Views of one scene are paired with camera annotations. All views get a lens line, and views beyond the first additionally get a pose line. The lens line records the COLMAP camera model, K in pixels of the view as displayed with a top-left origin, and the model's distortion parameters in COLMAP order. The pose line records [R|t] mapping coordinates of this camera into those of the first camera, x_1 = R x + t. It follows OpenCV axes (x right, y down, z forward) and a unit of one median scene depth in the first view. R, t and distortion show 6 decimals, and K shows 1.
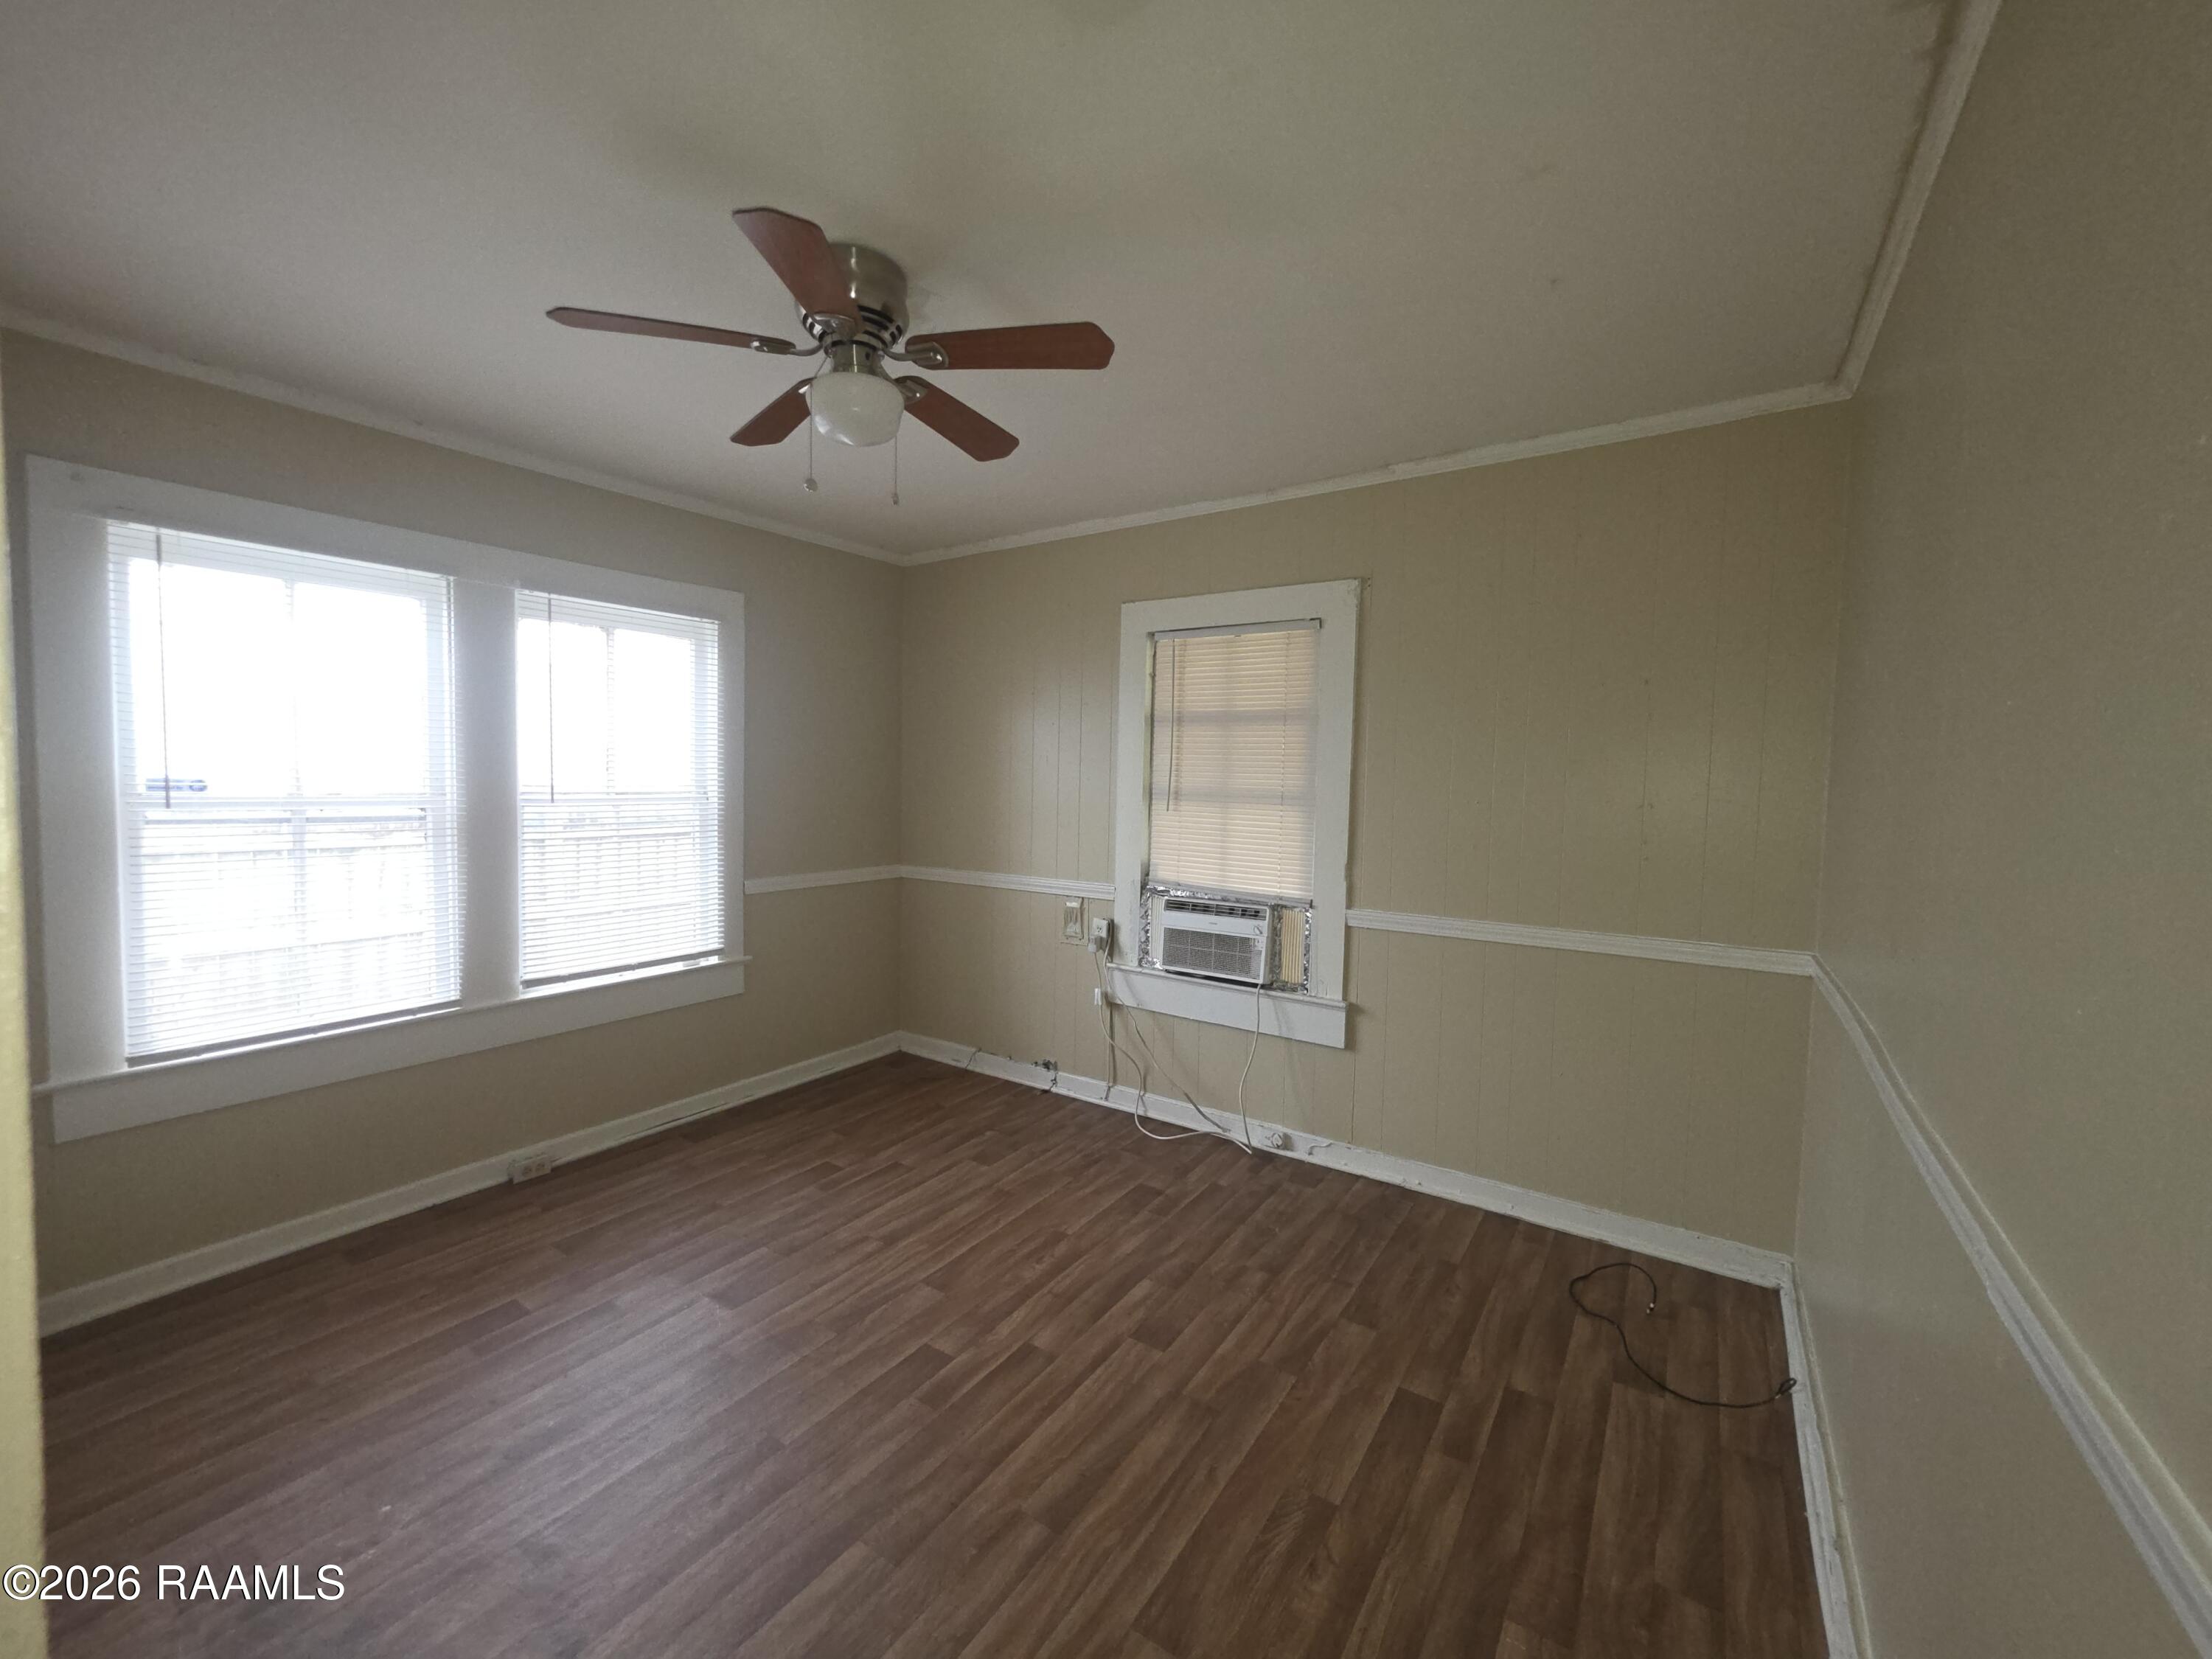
lens RADIAL K [[870.3, 0, 1092.9], [0, 870.3, 830.8], [0, 0, 1]] dist [-0.008991, -0.000658]
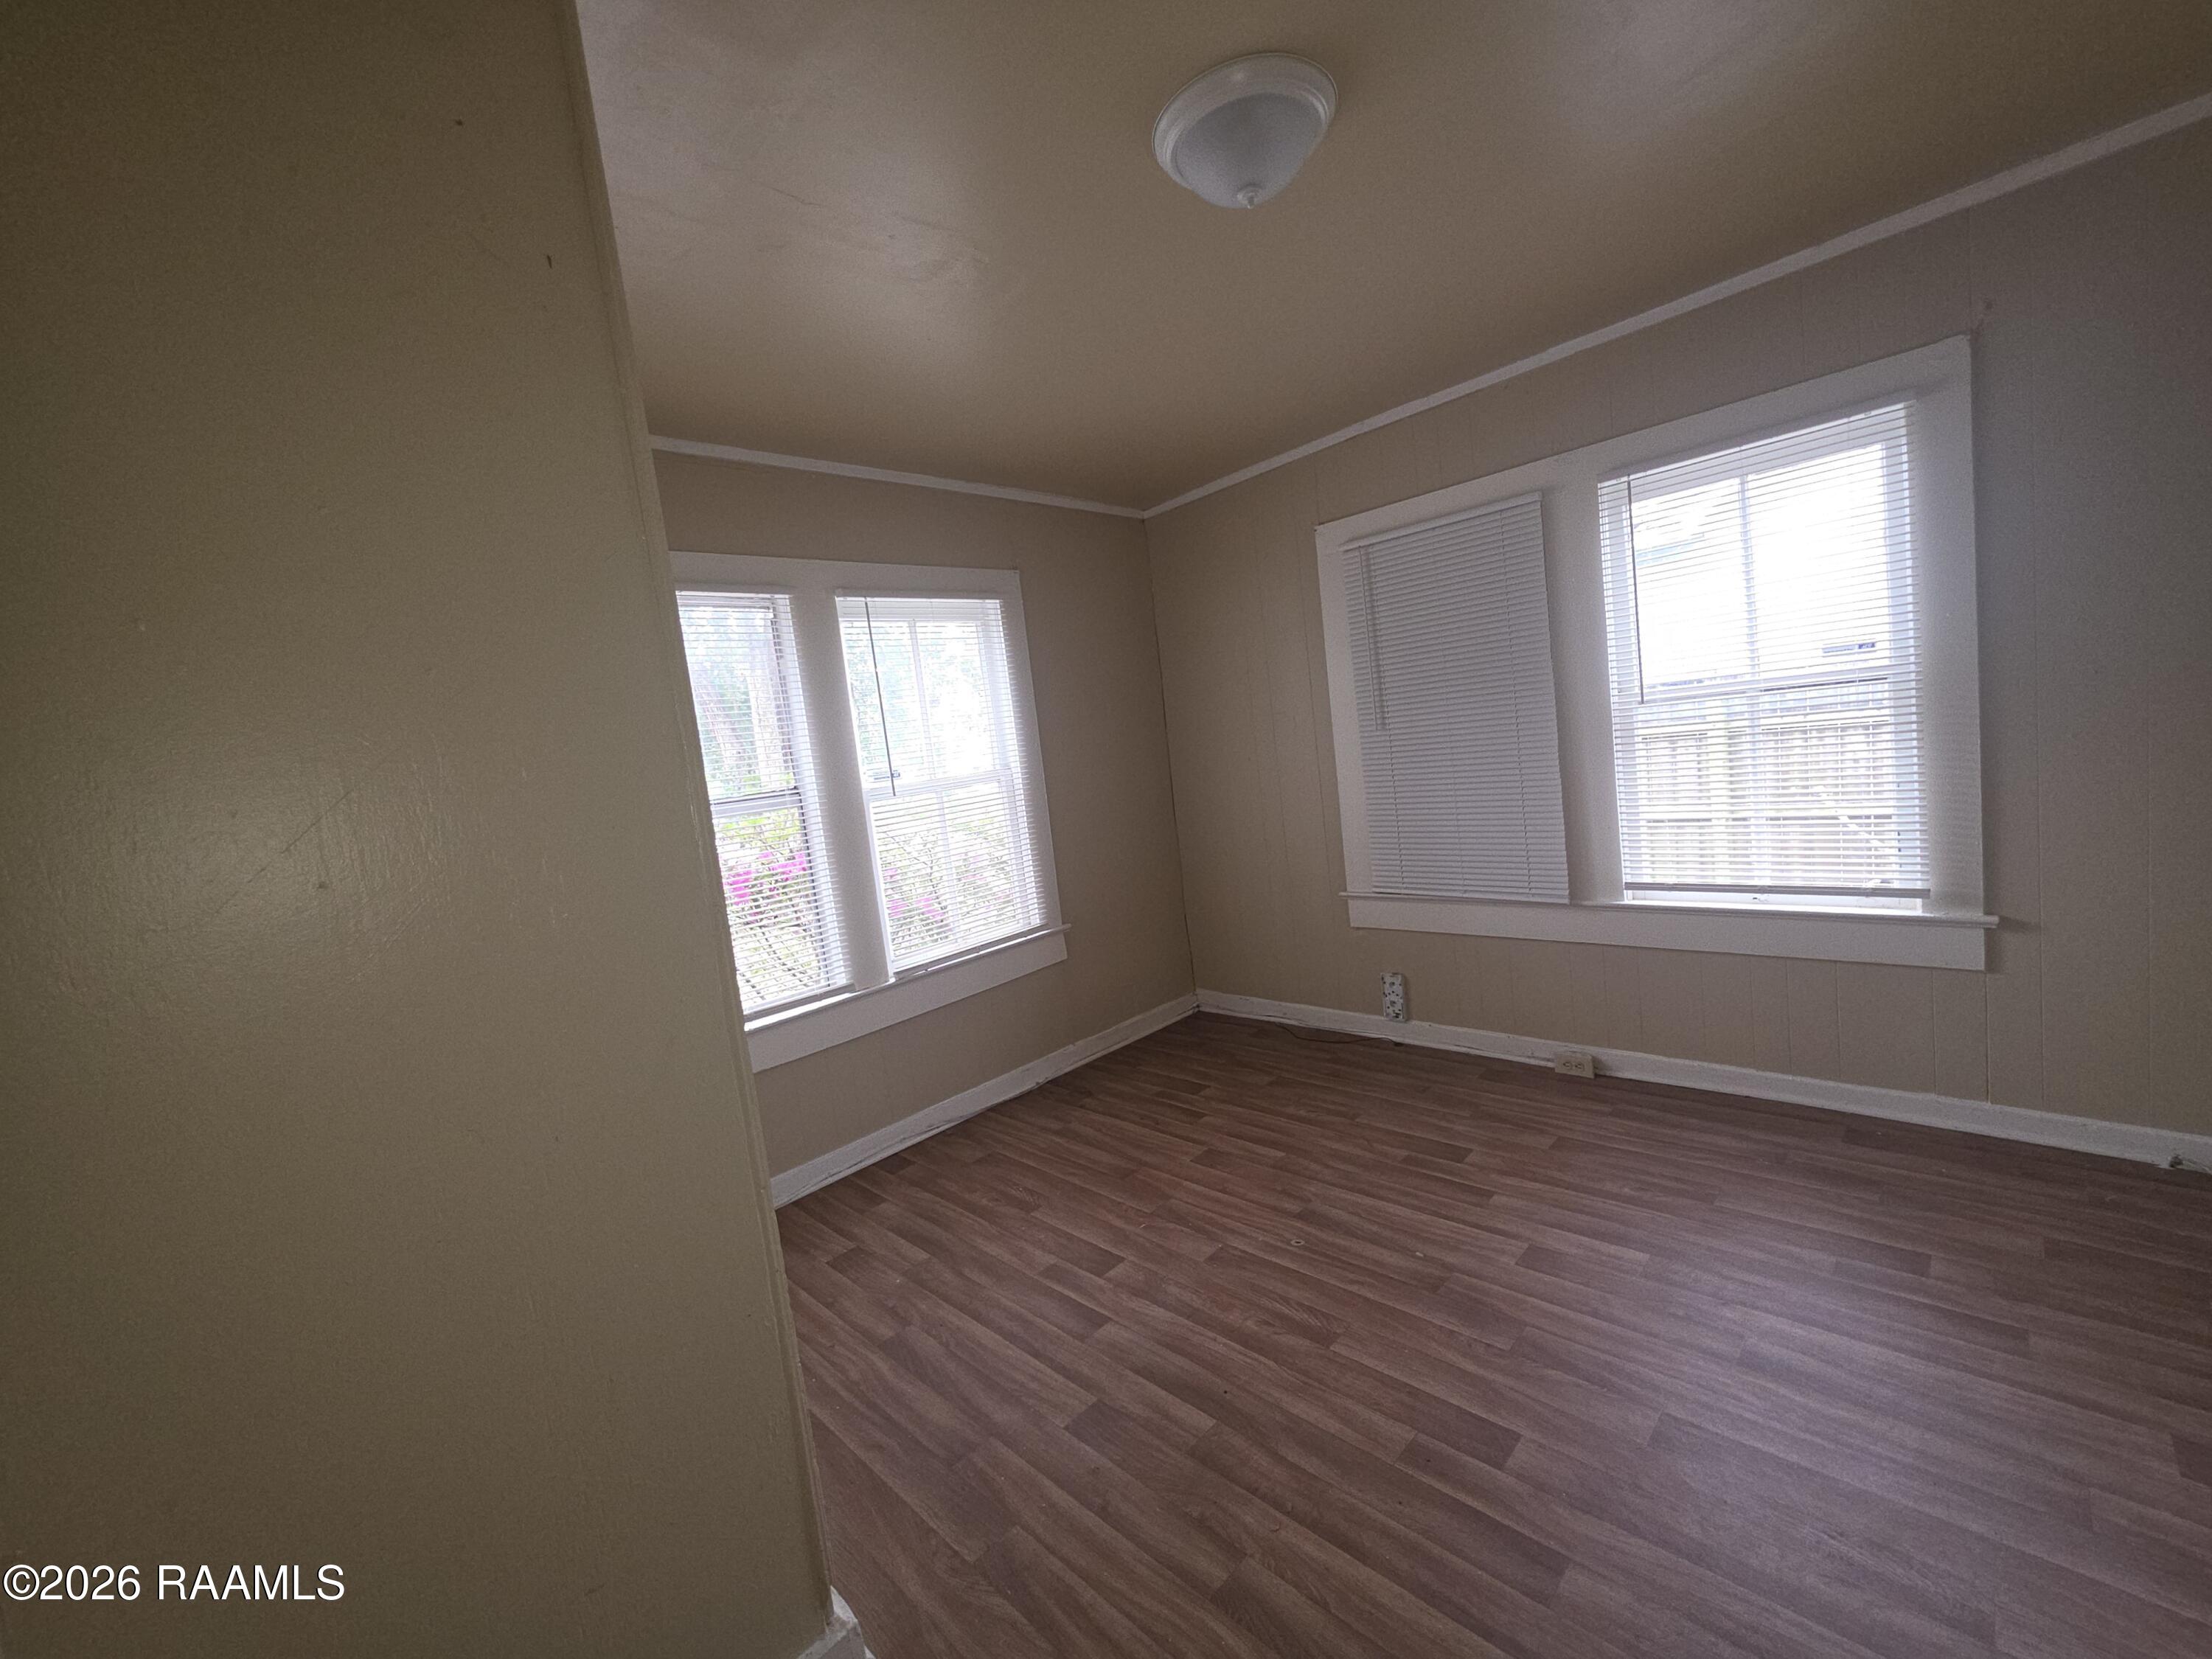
lens RADIAL K [[870.3, 0, 1148.8], [0, 870.3, 815.7], [0, 0, 1]] dist [-0.008991, -0.000658]
pose [[-0.140914, 0.101122, -0.984844, 0.697222], [0.052989, 0.994114, 0.094493, -0.061906], [0.988603, -0.038871, -0.145443, 1.010183]]
